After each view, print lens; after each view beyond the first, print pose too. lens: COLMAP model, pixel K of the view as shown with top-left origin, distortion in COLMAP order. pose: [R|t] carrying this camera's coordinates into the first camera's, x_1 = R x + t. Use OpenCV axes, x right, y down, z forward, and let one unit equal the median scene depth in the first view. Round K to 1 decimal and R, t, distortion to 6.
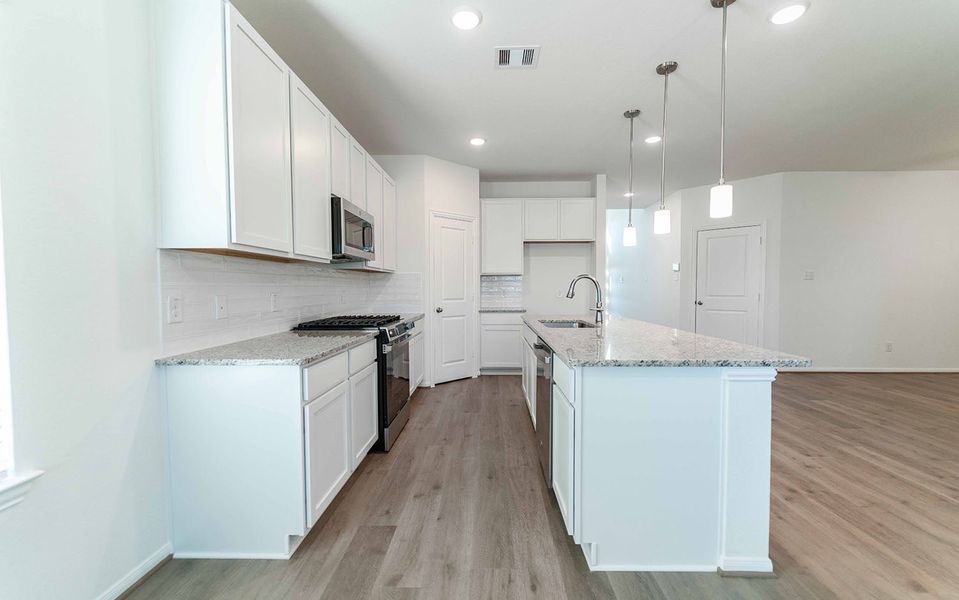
lens RADIAL K [[387.5, 0, 482.9], [0, 387.5, 301.2], [0, 0, 1]] dist [0.000021, -0.000334]
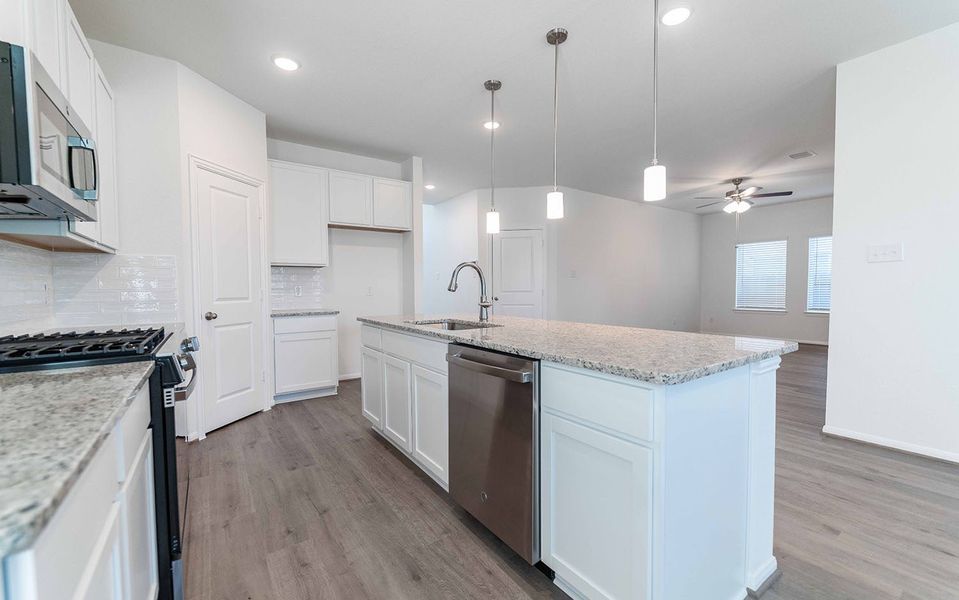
lens RADIAL K [[387.5, 0, 482.9], [0, 387.5, 301.2], [0, 0, 1]] dist [0.000021, -0.000334]
pose [[0.805149, -0.024151, 0.592580, -0.148076], [0.025349, 0.999659, 0.006300, 0.006484], [-0.592530, 0.009949, 0.805487, 0.253865]]
